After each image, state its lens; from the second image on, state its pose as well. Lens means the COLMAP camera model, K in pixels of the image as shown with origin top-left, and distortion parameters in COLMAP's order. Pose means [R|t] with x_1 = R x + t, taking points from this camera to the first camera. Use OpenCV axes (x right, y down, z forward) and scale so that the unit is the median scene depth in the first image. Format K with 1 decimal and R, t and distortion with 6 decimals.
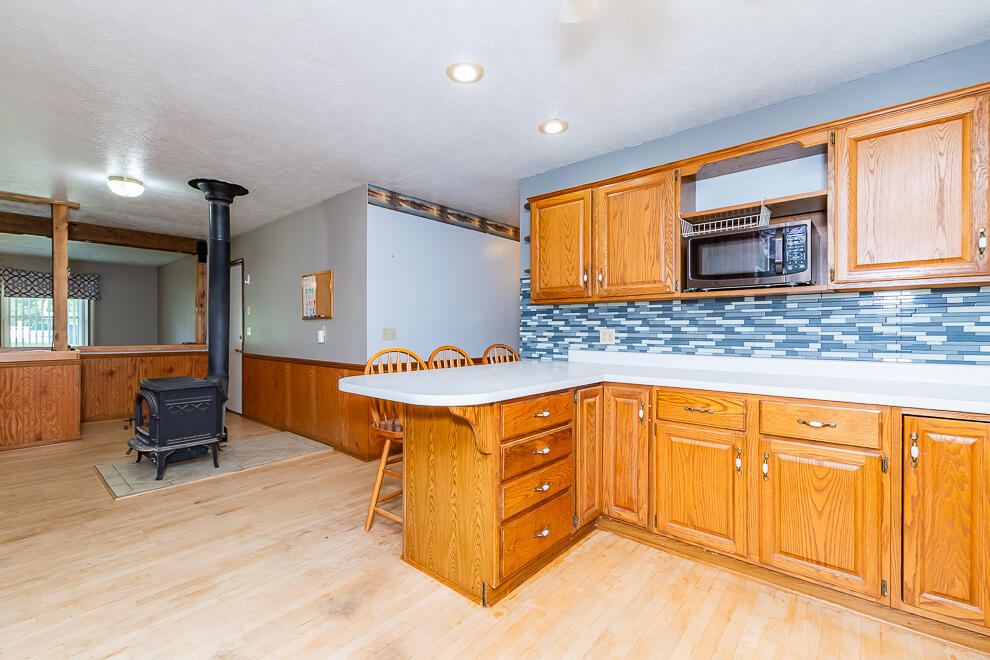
lens RADIAL K [[425.3, 0, 496.4], [0, 425.3, 331.8], [0, 0, 1]] dist [0.004594, -0.001126]
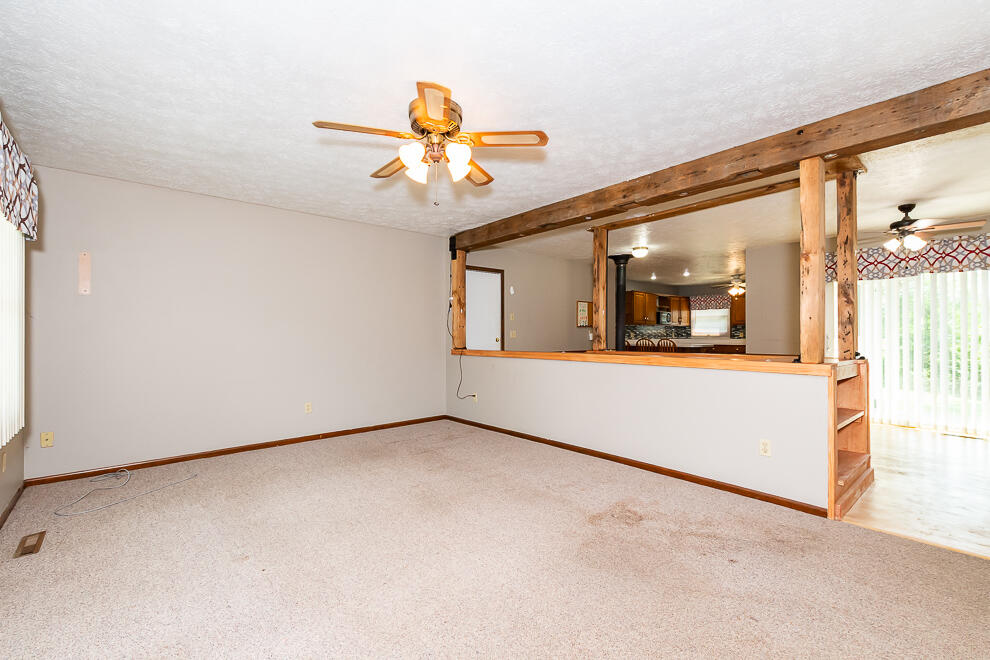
lens RADIAL K [[425.3, 0, 496.4], [0, 425.3, 331.8], [0, 0, 1]] dist [0.004594, -0.001126]
pose [[0.135278, 0.002446, 0.990805, -3.407934], [0.004285, 0.999986, -0.003053, -0.009572], [-0.990798, 0.004658, 0.135265, 1.715763]]
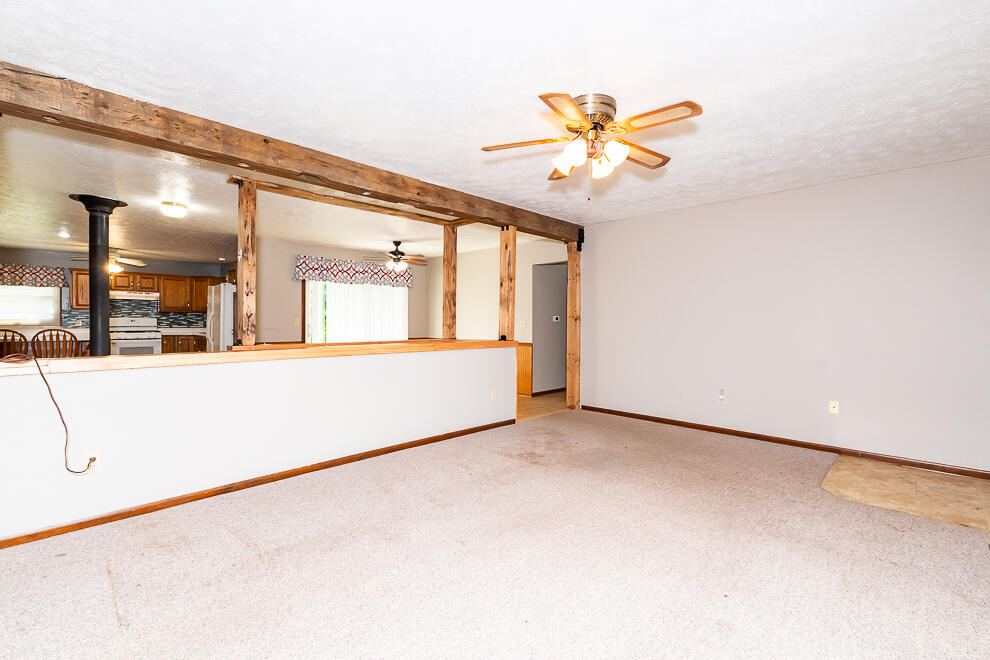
lens RADIAL K [[431.9, 0, 506.6], [0, 431.9, 326.9], [0, 0, 1]] dist [0.000032, -0.001003]
pose [[-0.998753, -0.008643, 0.049173, -2.452483], [-0.008096, 0.999903, 0.011311, -0.013676], [-0.049266, 0.010898, -0.998726, 2.853364]]
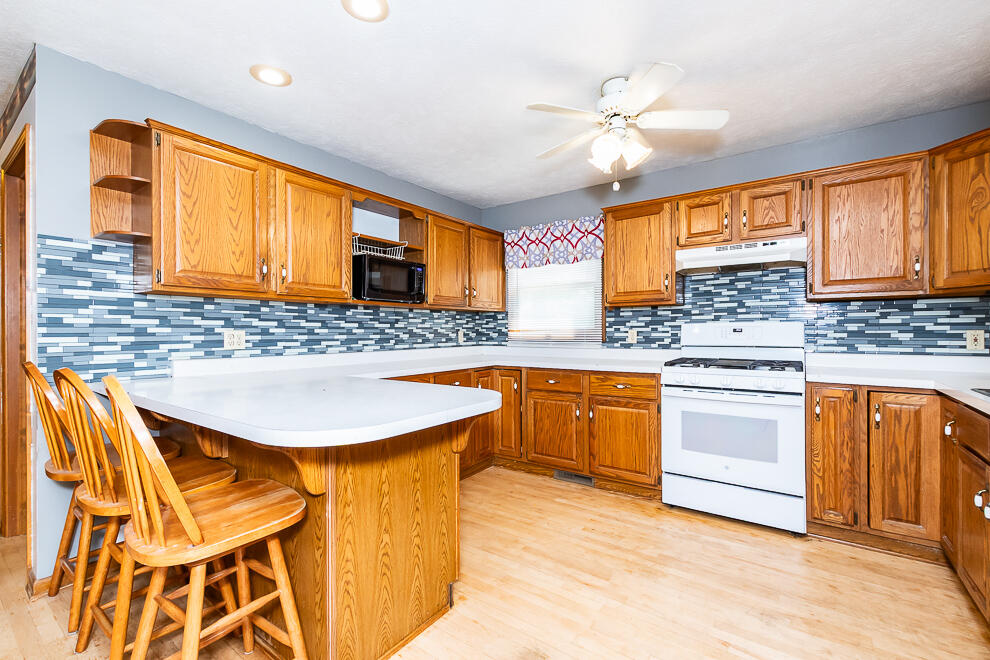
lens RADIAL K [[425.3, 0, 496.4], [0, 425.3, 331.8], [0, 0, 1]] dist [0.004594, -0.001126]
pose [[-0.090794, -0.004801, 0.995858, -0.647864], [0.005402, 0.999971, 0.005313, -0.006638], [-0.995855, 0.005862, -0.090766, 0.612198]]
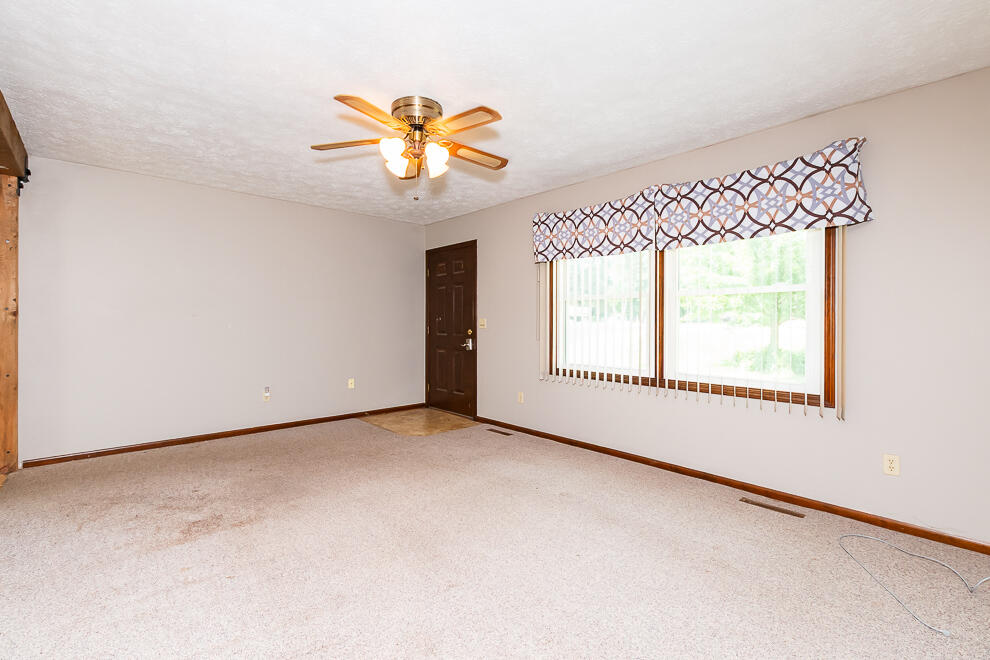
lens RADIAL K [[437.8, 0, 480.5], [0, 437.8, 322.9], [0, 0, 1]] dist [0.007575, -0.000184]
pose [[-0.125729, 0.001080, -0.992064, -1.679456], [-0.005578, 0.999983, 0.001795, -0.012394], [0.992049, 0.005760, -0.125721, 2.201597]]
